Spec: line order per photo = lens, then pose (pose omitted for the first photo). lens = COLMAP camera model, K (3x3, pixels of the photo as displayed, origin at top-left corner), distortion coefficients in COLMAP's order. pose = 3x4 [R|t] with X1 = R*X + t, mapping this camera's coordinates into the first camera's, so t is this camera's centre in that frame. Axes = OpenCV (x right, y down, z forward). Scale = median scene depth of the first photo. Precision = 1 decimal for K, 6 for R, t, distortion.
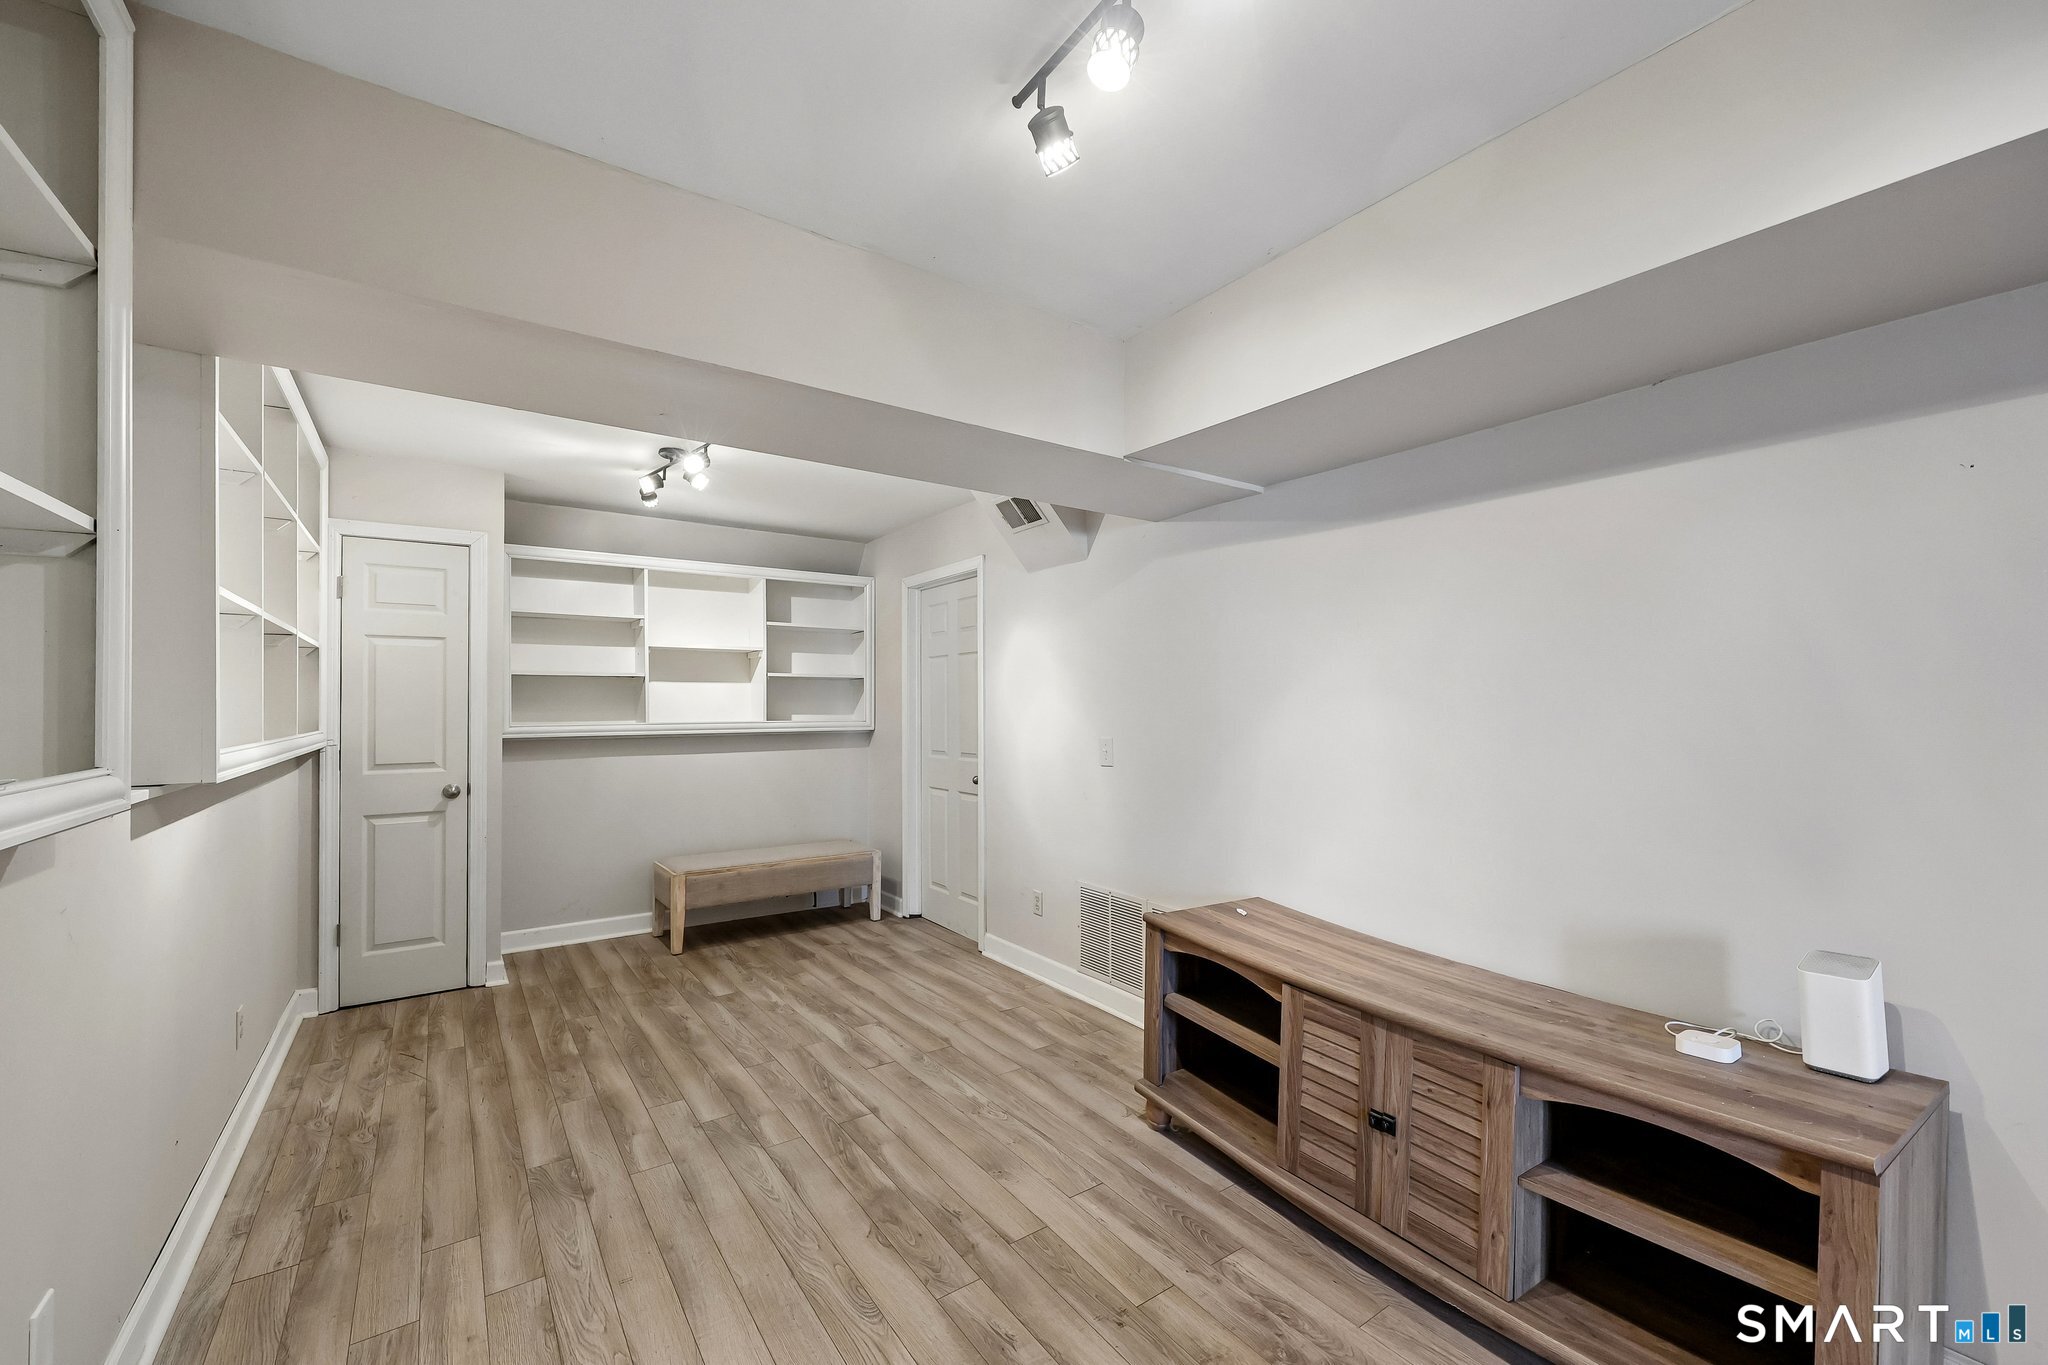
lens RADIAL K [[844.6, 0, 1024.2], [0, 844.6, 701.5], [0, 0, 1]] dist [0.003223, 0.000109]
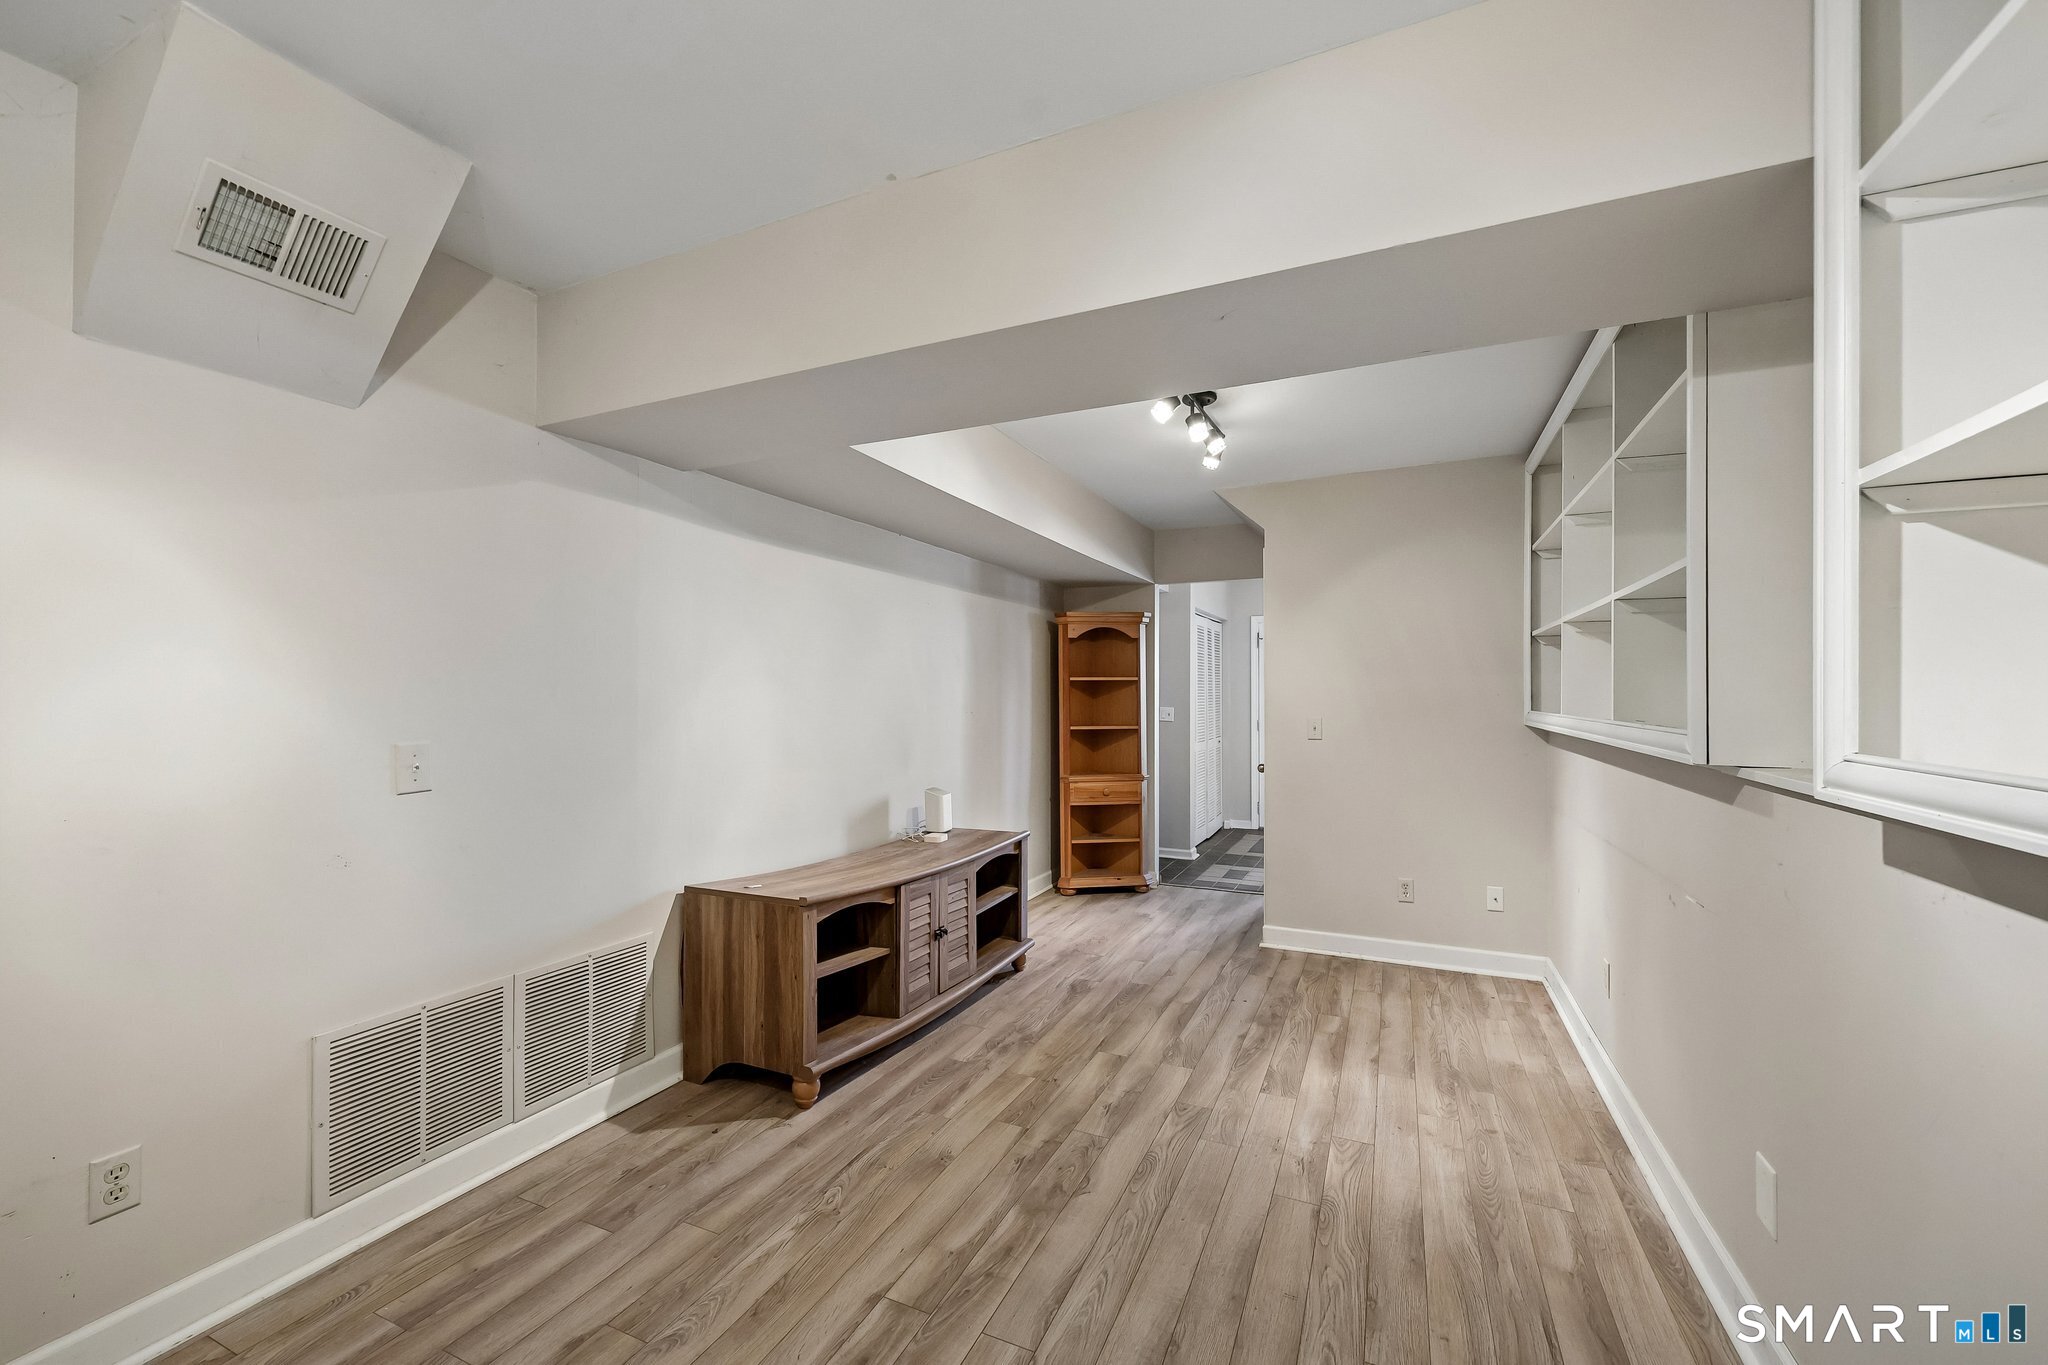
lens RADIAL K [[844.6, 0, 1024.9], [0, 844.6, 691.3], [0, 0, 1]] dist [0.003223, 0.000109]
pose [[-0.522052, 0.006841, 0.852886, -1.030614], [-0.002642, 0.999950, -0.009637, 0.024302], [-0.852910, -0.007285, -0.522008, 1.605605]]
